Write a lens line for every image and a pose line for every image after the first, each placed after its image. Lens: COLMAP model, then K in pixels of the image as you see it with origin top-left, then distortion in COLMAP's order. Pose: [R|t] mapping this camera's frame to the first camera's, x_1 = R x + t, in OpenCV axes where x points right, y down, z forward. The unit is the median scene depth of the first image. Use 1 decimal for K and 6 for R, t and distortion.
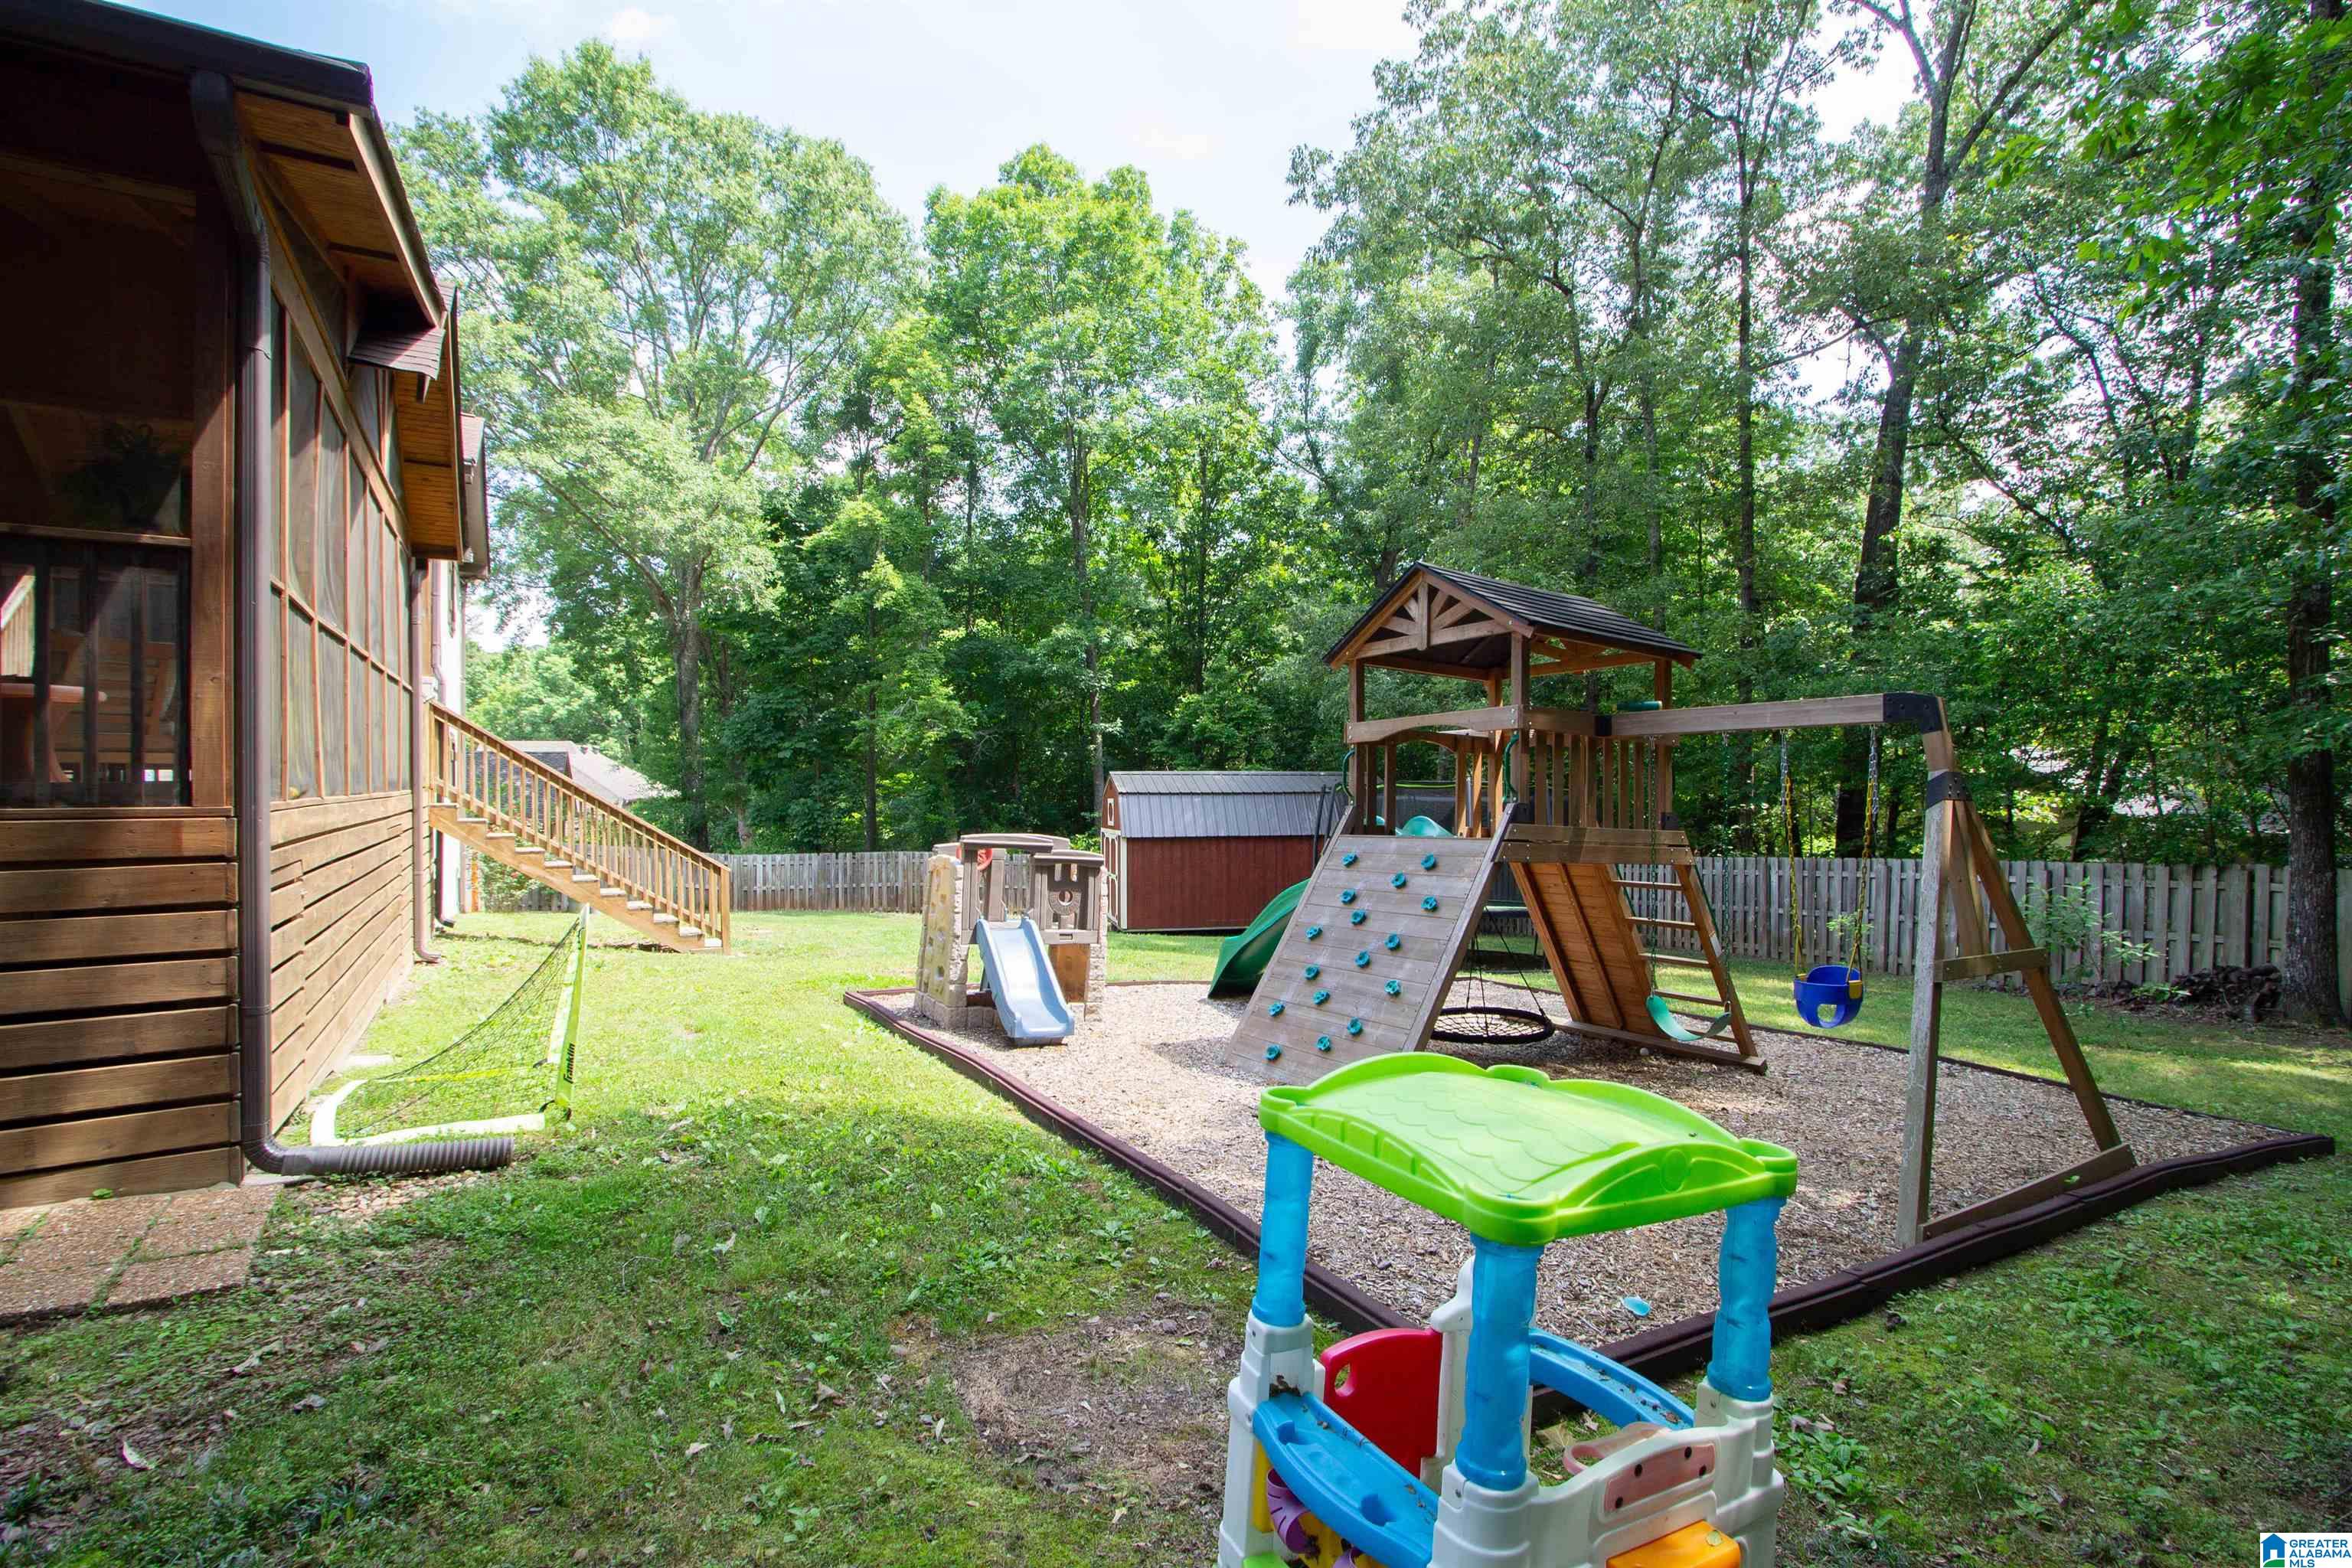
lens RADIAL K [[1131.9, 0, 1176.0], [0, 1131.9, 784.0], [0, 0, 1]] dist [-0.027898, 0.000460]
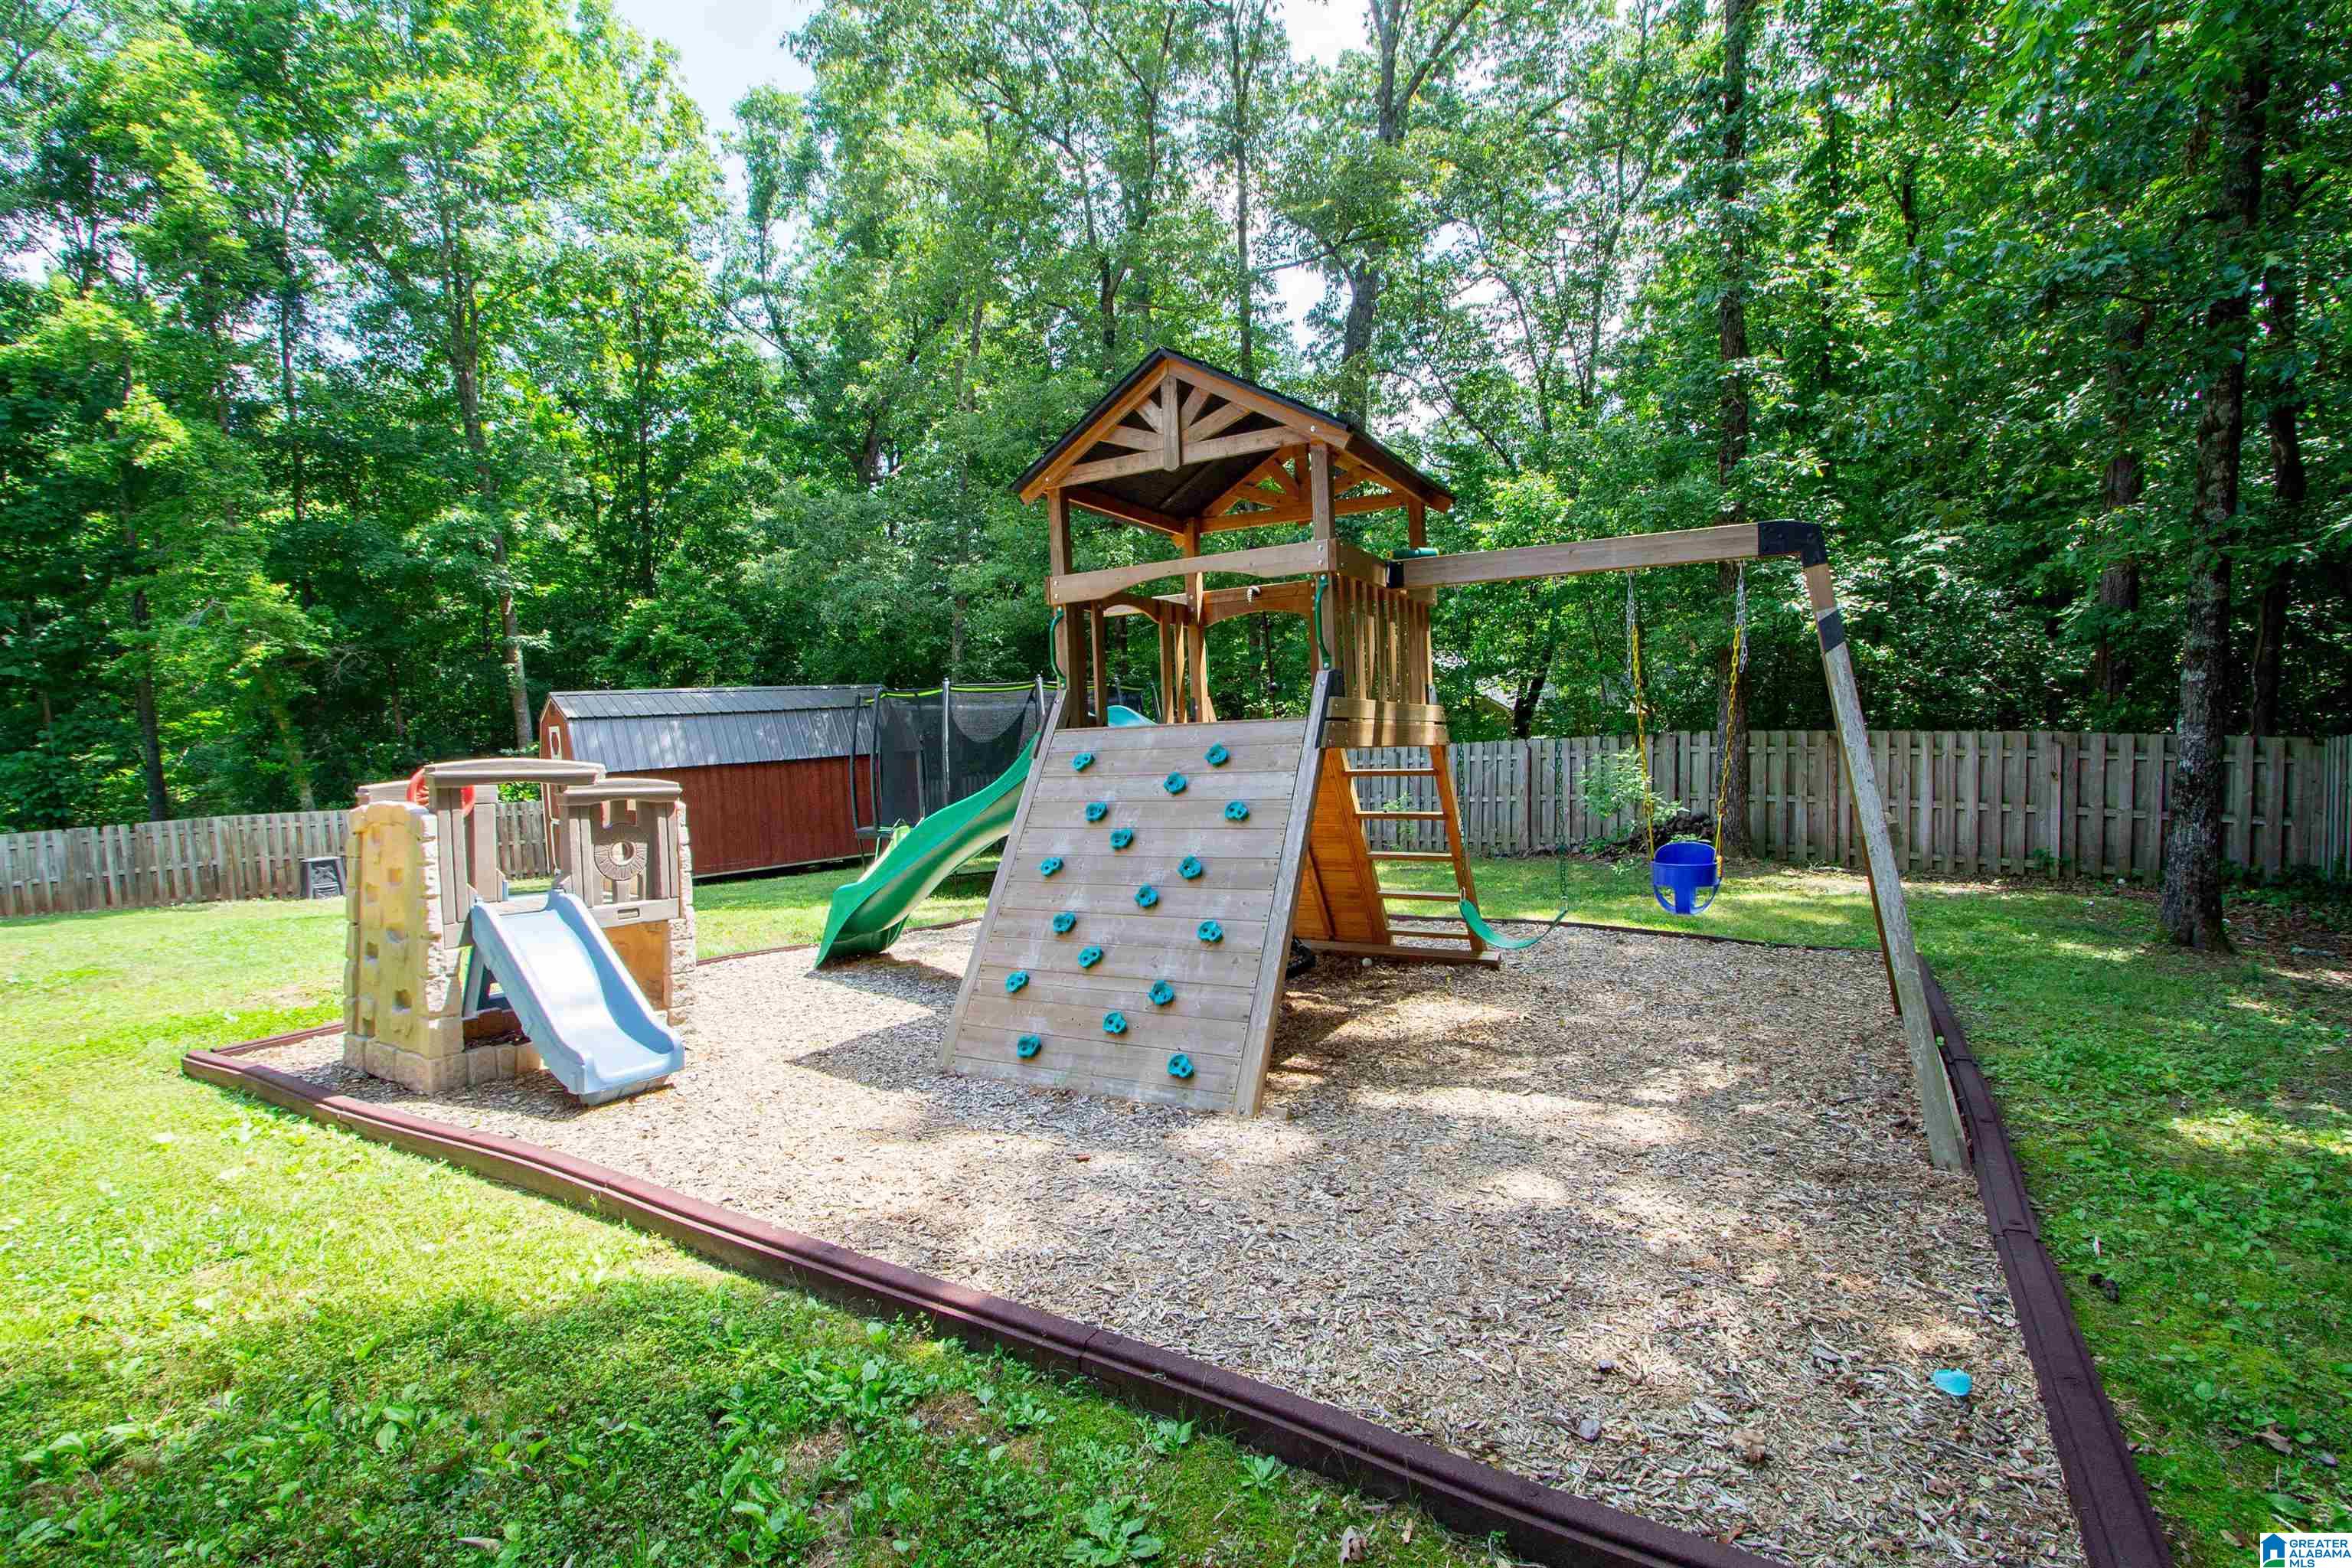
lens RADIAL K [[1107.5, 0, 1176.0], [0, 1107.5, 784.0], [0, 0, 1]] dist [-0.016520, 0.001298]
pose [[0.876981, -0.069380, 0.475490, -0.043659], [0.037359, 0.996371, 0.076479, 0.009602], [-0.479070, -0.049307, 0.876391, 0.115030]]
